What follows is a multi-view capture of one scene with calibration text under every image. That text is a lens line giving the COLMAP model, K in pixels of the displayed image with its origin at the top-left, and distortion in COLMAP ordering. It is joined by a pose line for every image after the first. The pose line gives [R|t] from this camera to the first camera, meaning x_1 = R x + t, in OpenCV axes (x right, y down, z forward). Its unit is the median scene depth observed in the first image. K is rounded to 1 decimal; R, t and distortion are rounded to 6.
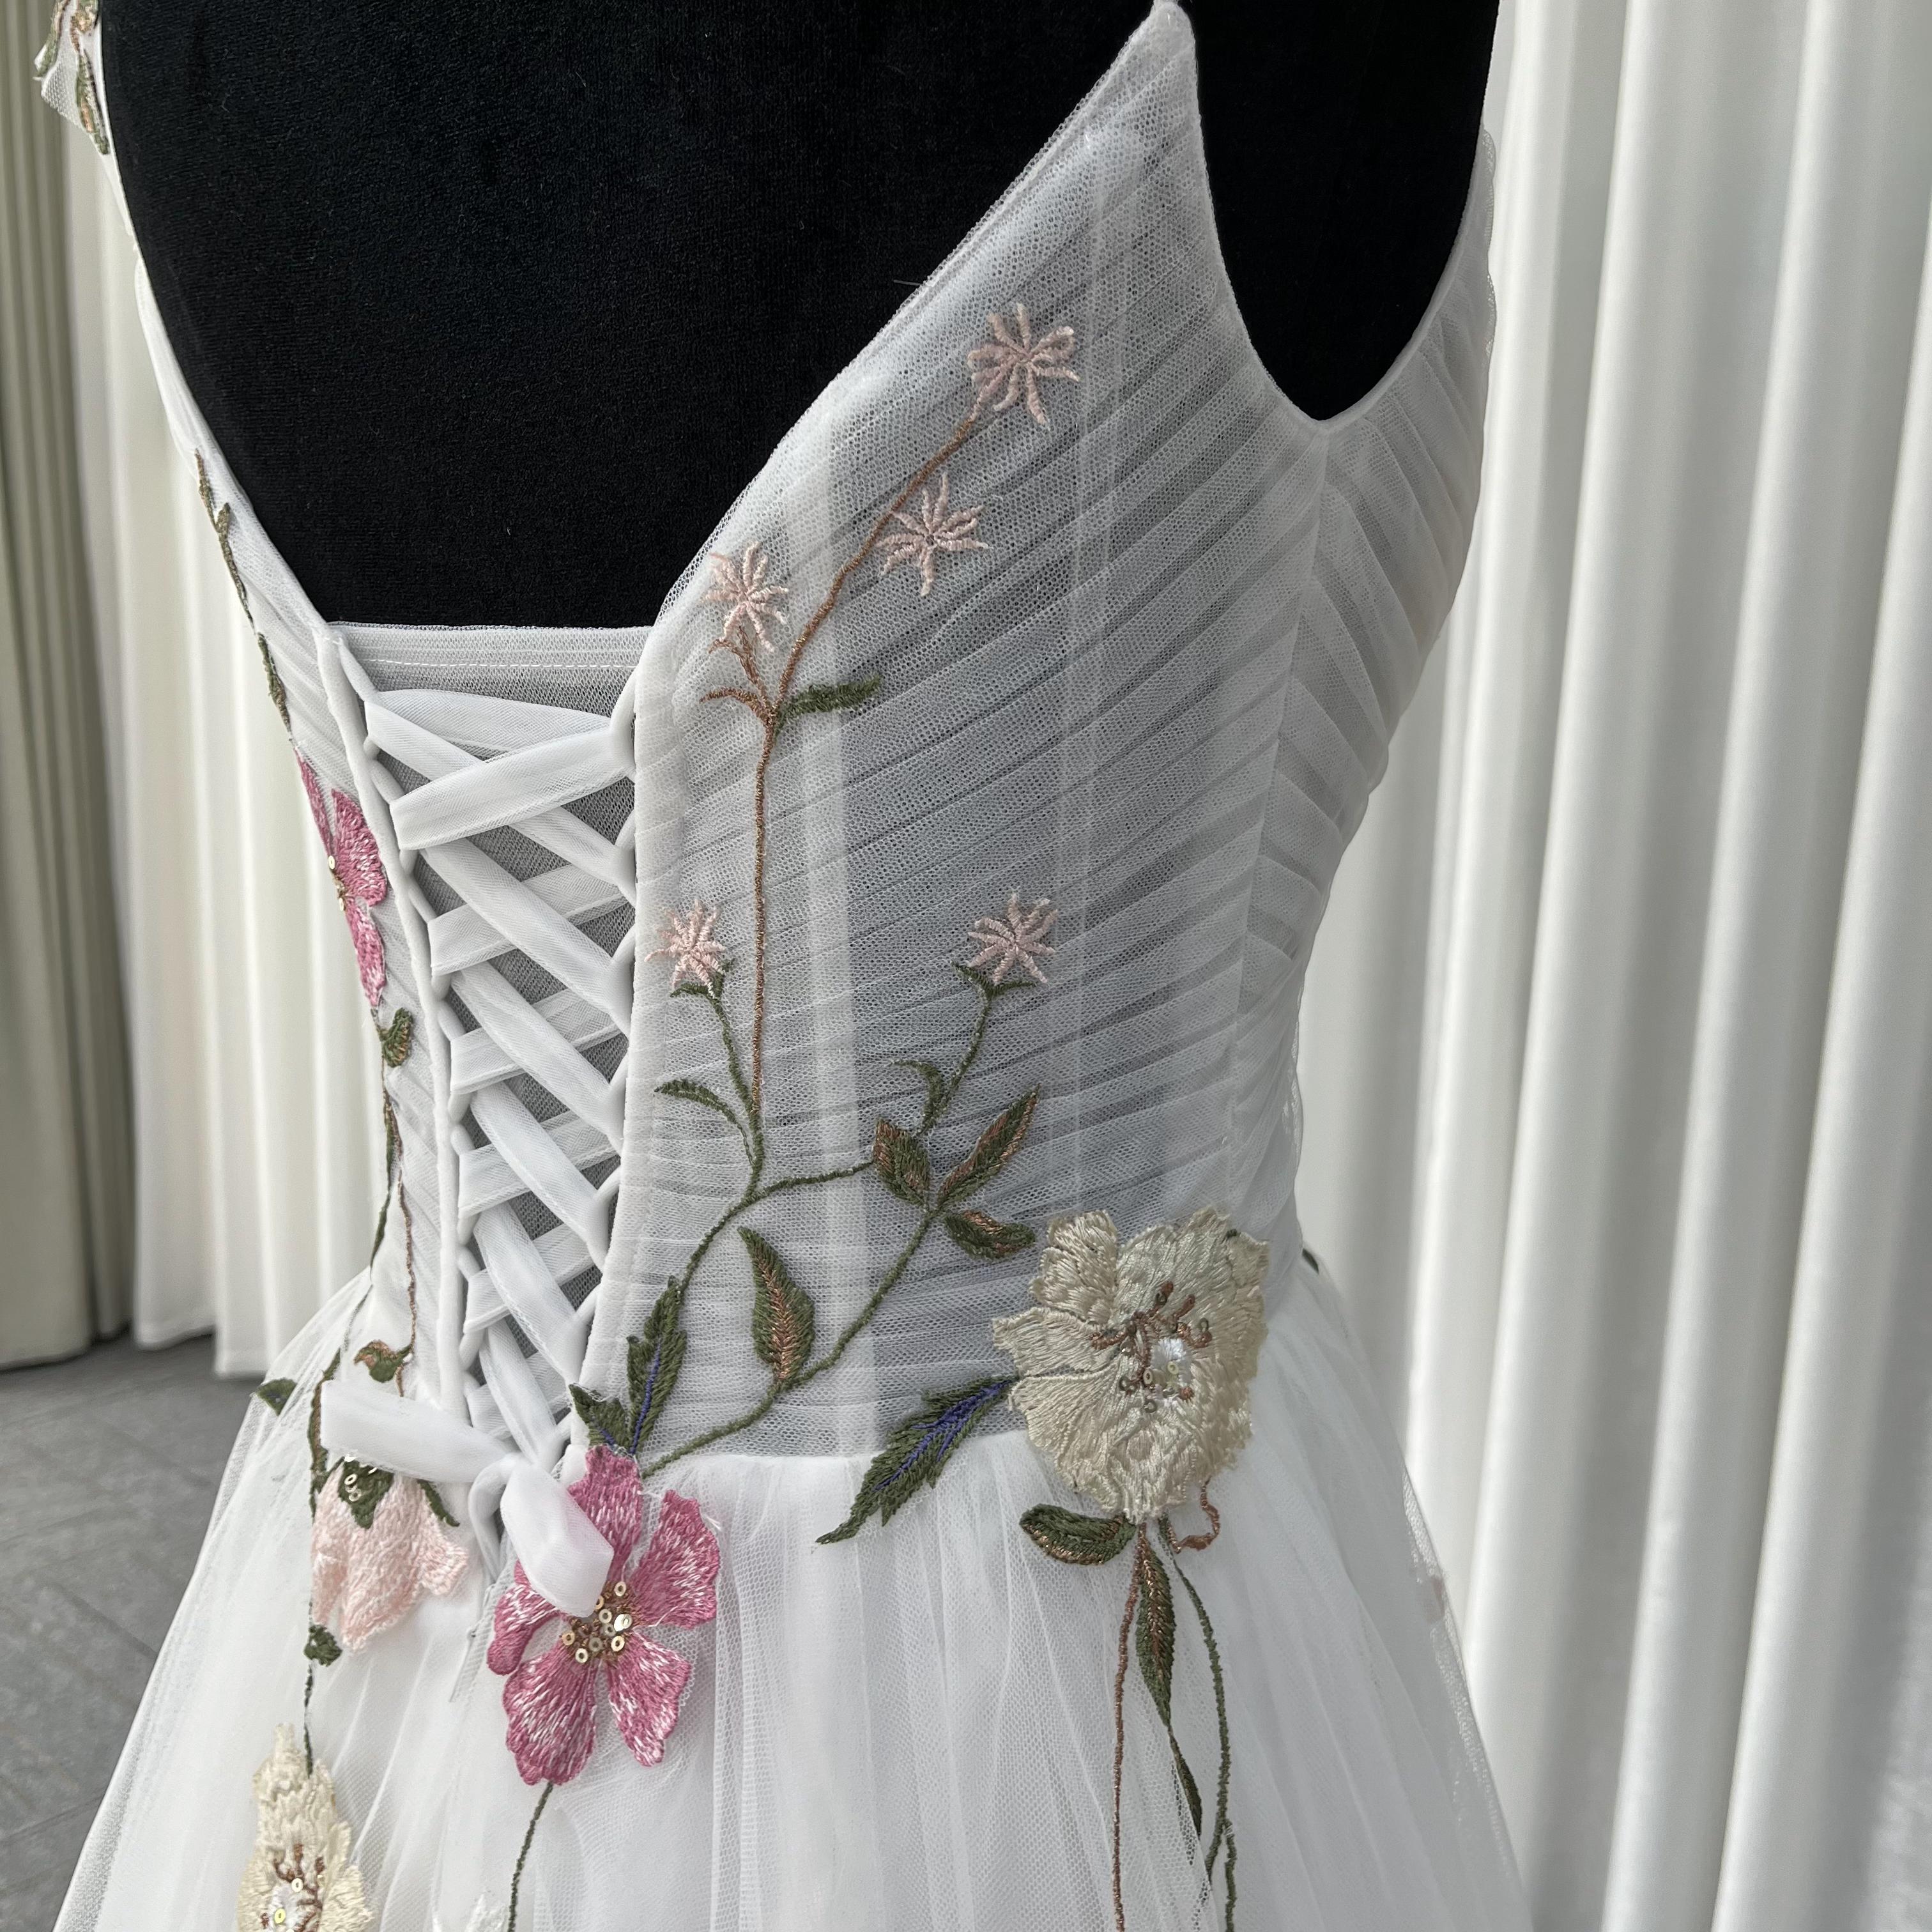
lens RADIAL K [[1952.1, 0, 974.9], [0, 1952.1, 977.3], [0, 0, 1]] dist [0.060628, -0.092606]
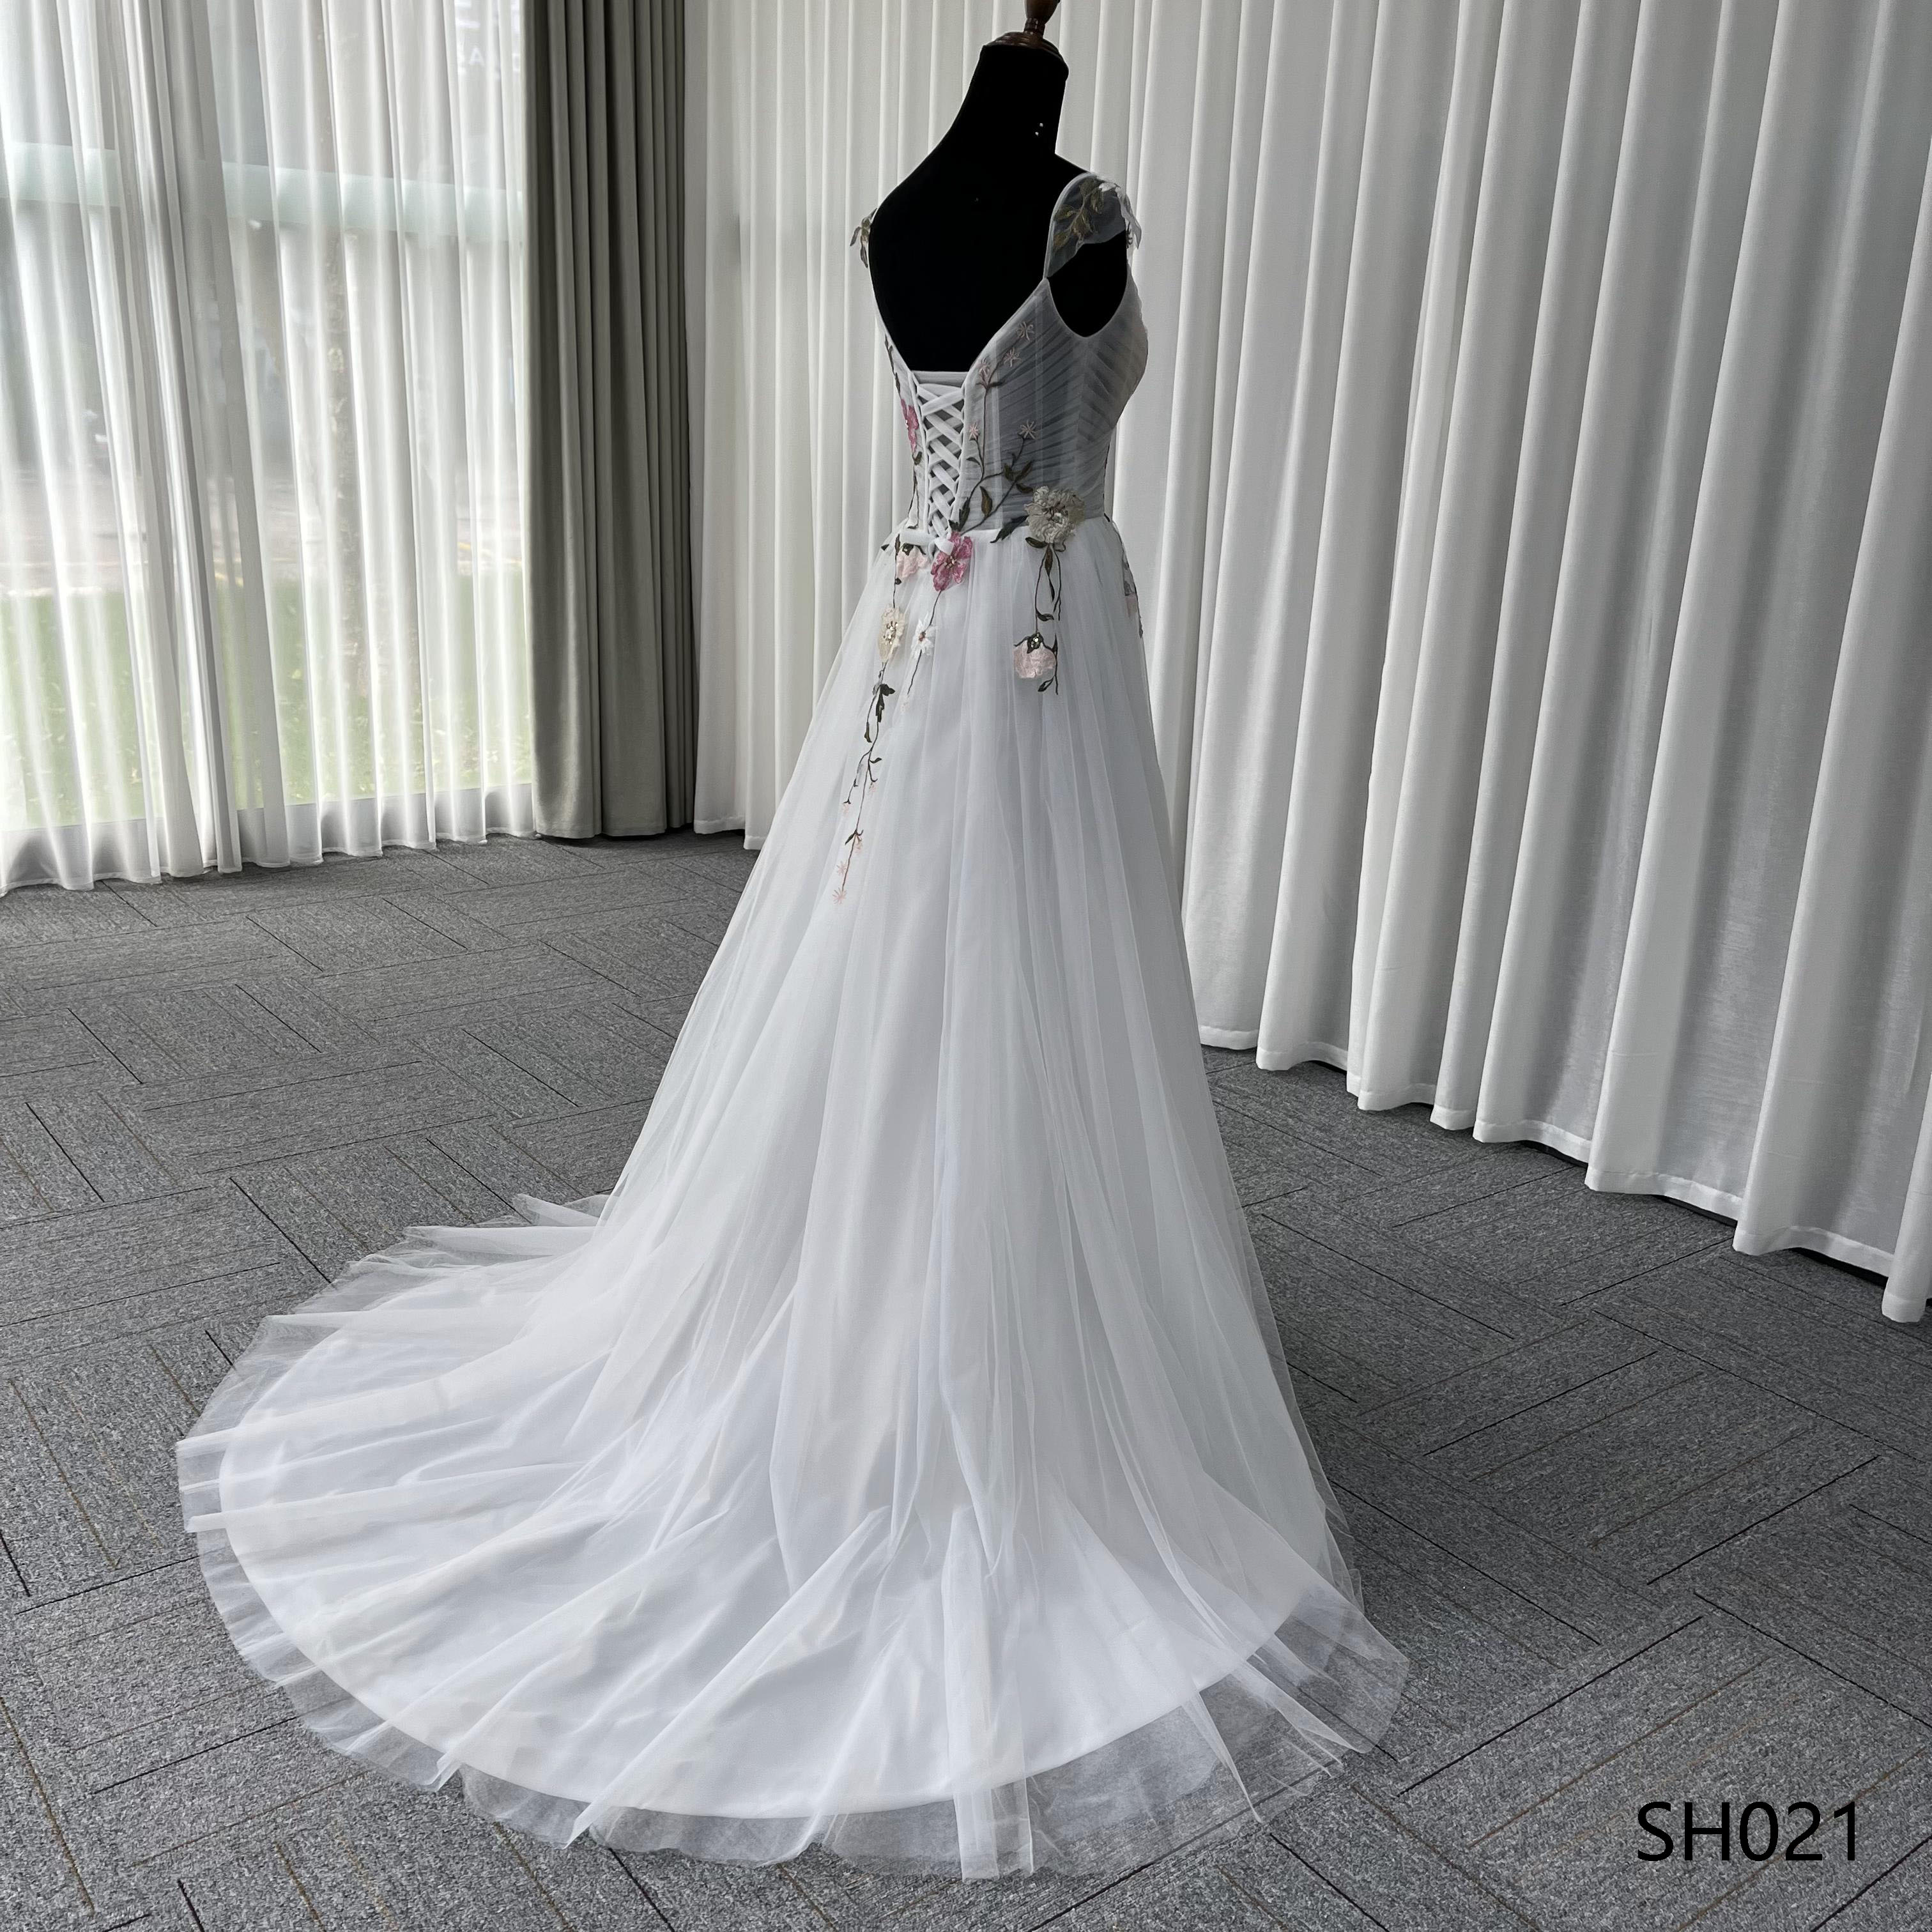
lens RADIAL K [[1896.0, 0, 958.5], [0, 1896.0, 998.8], [0, 0, 1]] dist [0.002501, -0.012760]
pose [[0.975427, 0.084001, -0.203680, 1.029190], [-0.054480, 0.987718, 0.146444, 0.776557], [0.213480, -0.131749, 0.968023, -4.364777]]
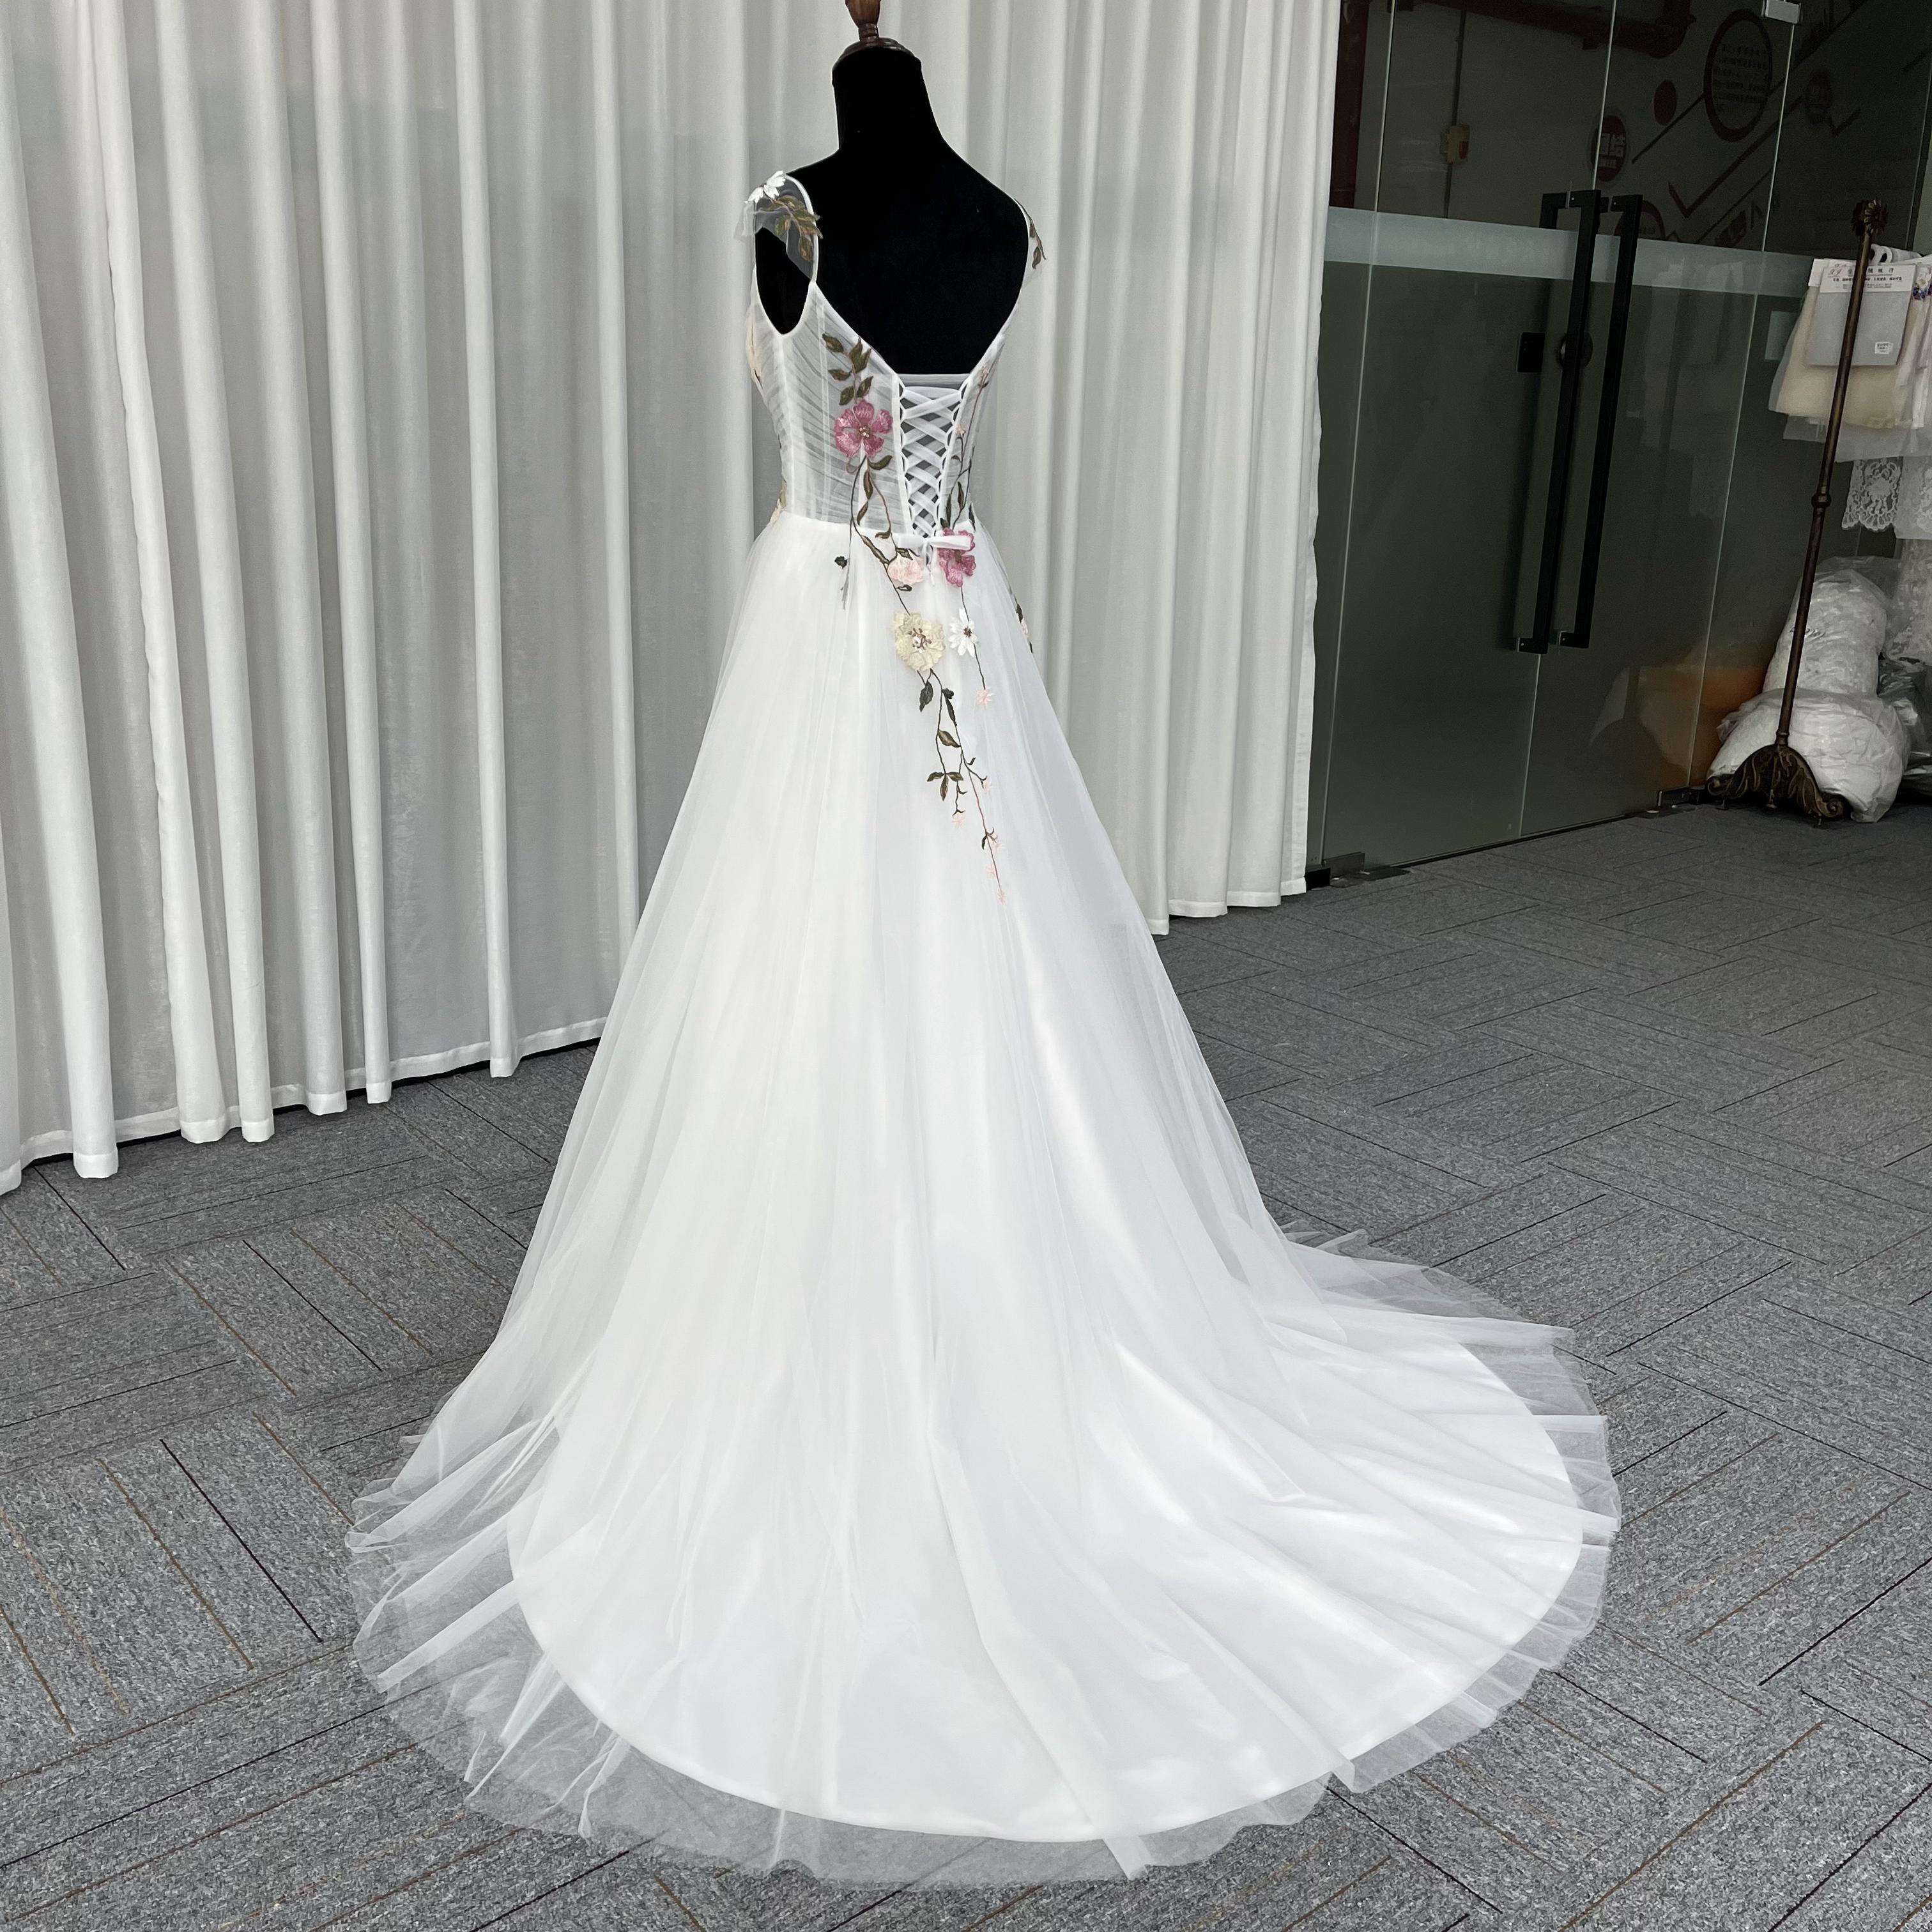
lens RADIAL K [[1983.2, 0, 966.0], [0, 1983.2, 966.0], [0, 0, 1]] dist [0.070017, -0.136856]
pose [[0.169306, -0.309771, 0.935616, -6.064733], [0.146675, 0.946669, 0.286888, -0.198993], [-0.974588, 0.088660, 0.205713, -0.104066]]
